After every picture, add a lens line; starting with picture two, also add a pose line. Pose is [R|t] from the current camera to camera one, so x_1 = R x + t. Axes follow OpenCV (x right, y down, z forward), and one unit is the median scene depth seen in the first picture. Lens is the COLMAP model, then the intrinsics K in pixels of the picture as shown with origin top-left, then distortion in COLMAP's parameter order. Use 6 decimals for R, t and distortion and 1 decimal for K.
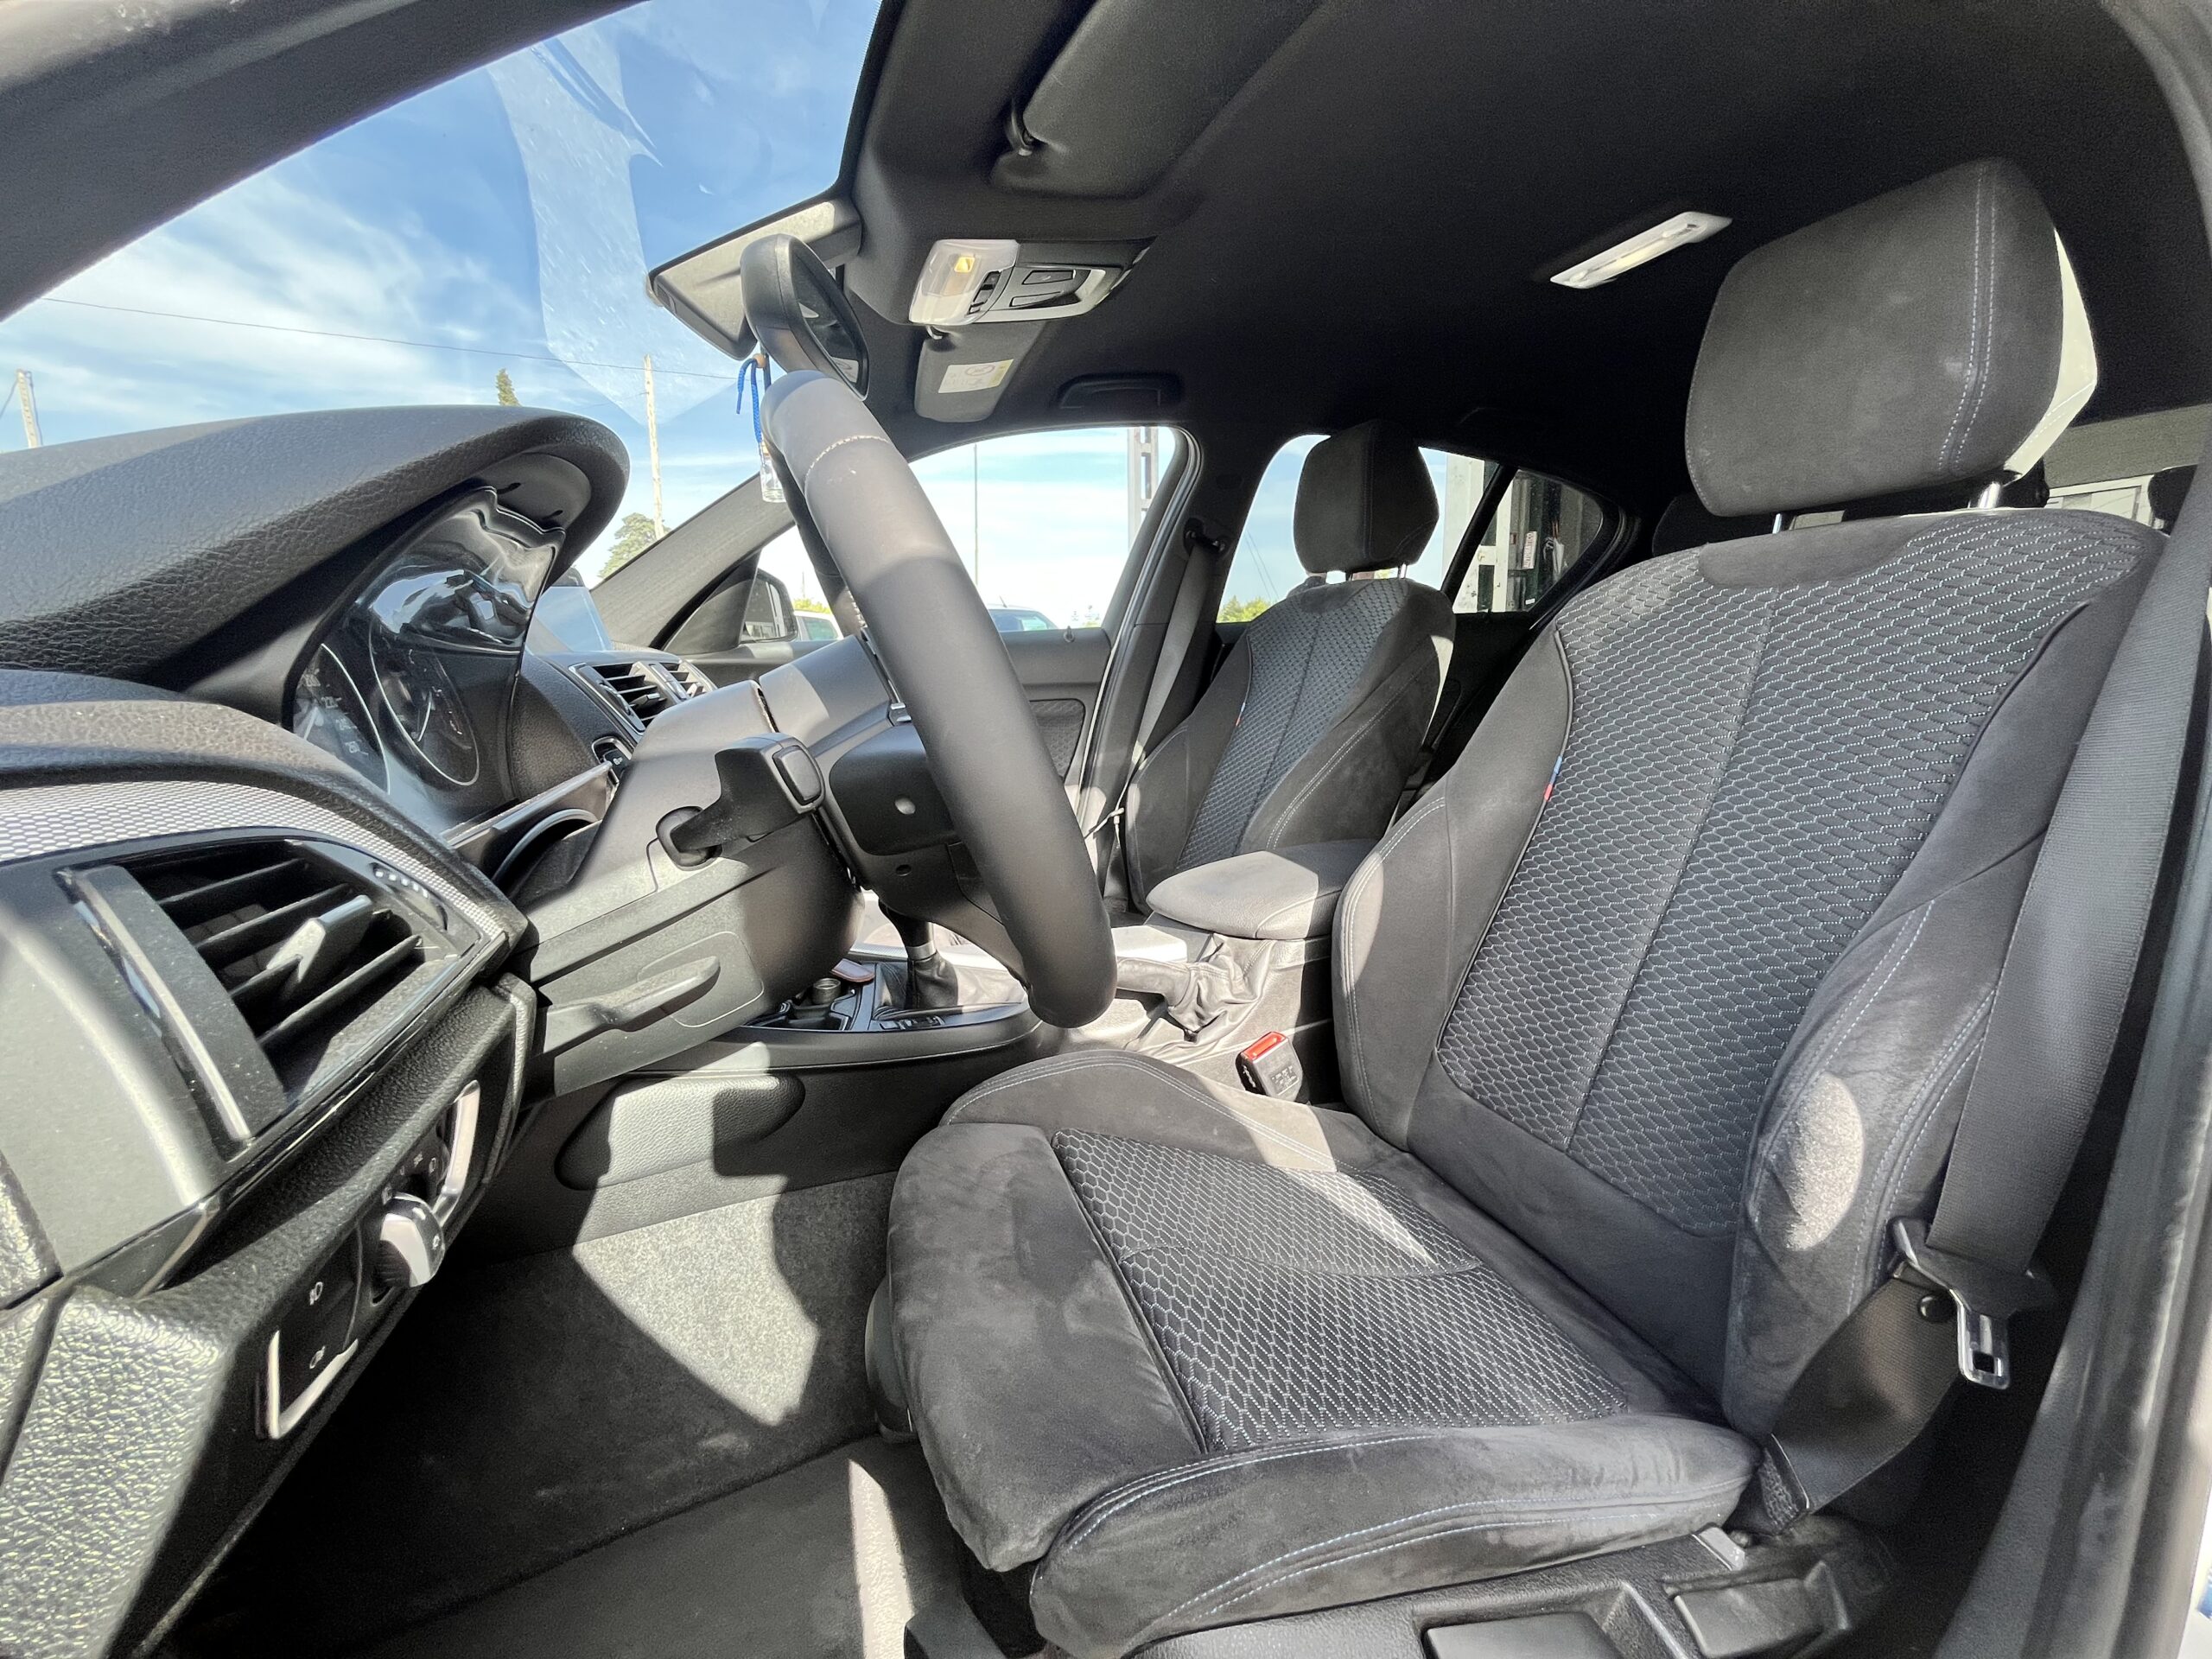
lens RADIAL K [[903.8, 0, 1108.6], [0, 903.8, 837.8], [0, 0, 1]] dist [-0.006211, 0.000342]
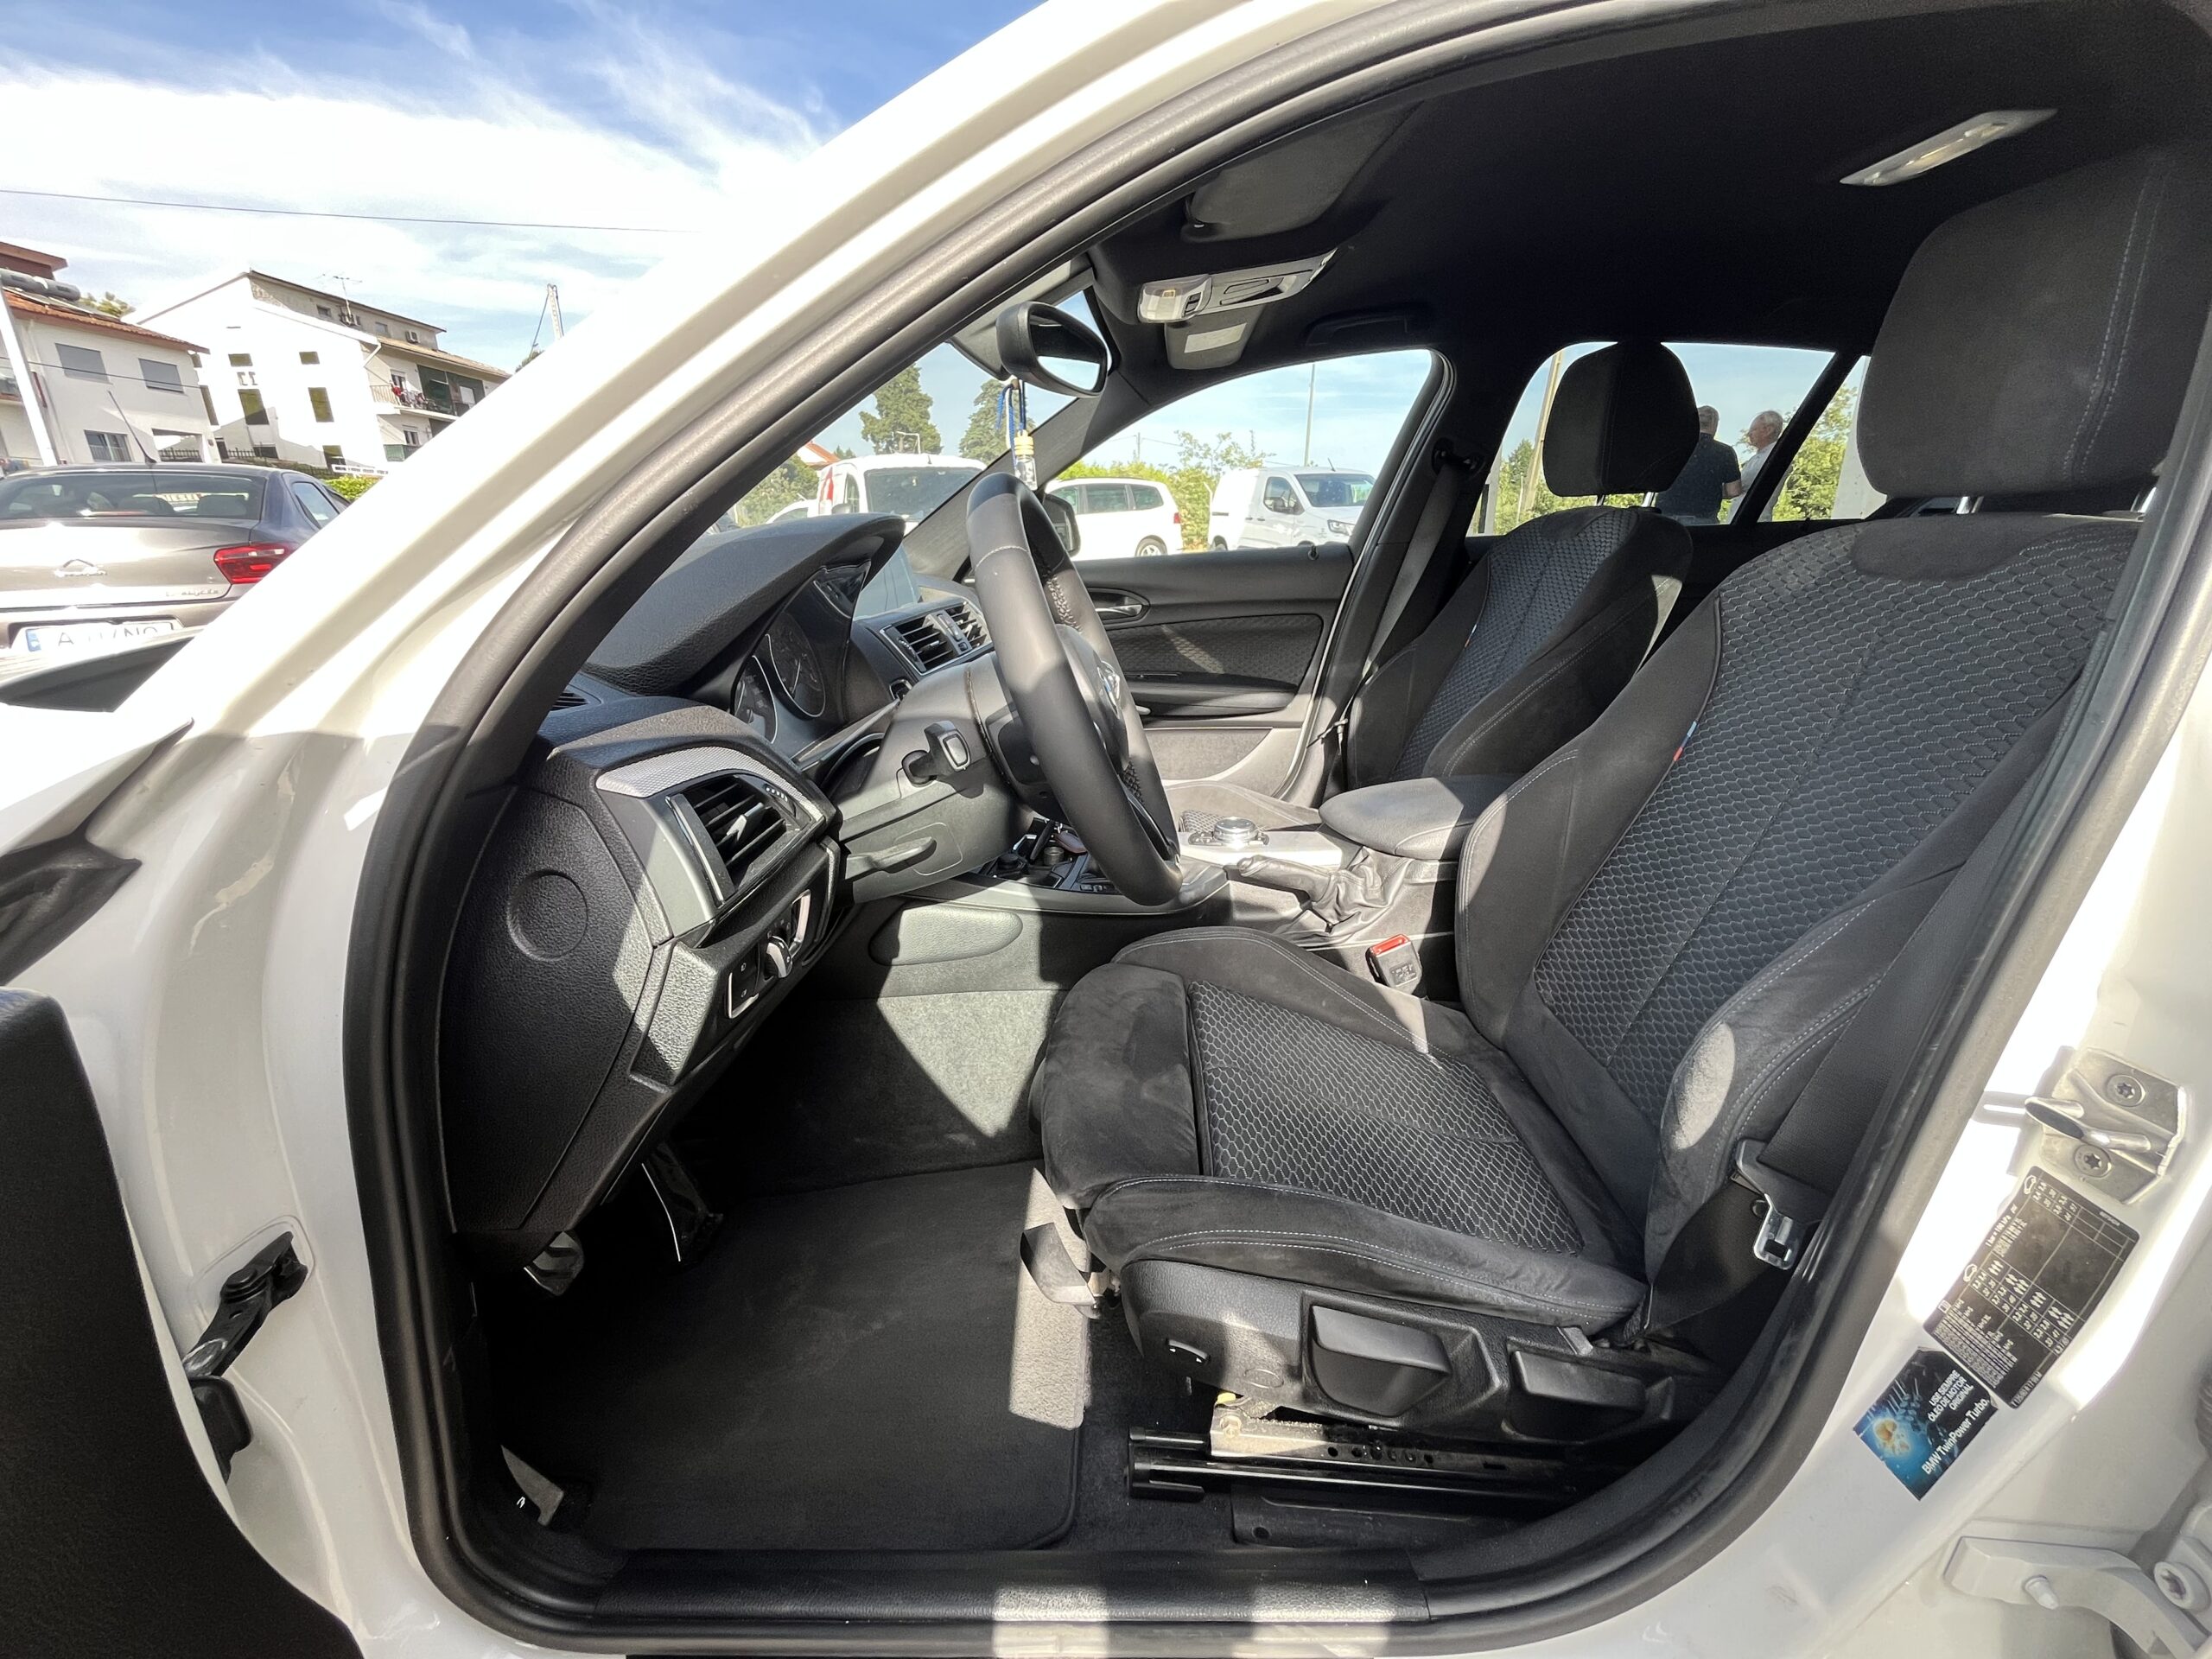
lens RADIAL K [[903.8, 0, 1108.4], [0, 903.8, 853.7], [0, 0, 1]] dist [-0.006211, 0.000342]
pose [[0.939033, 0.116577, -0.323461, 0.267363], [-0.063530, 0.983396, 0.169990, -0.091931], [0.337907, -0.139076, 0.930847, -0.300794]]
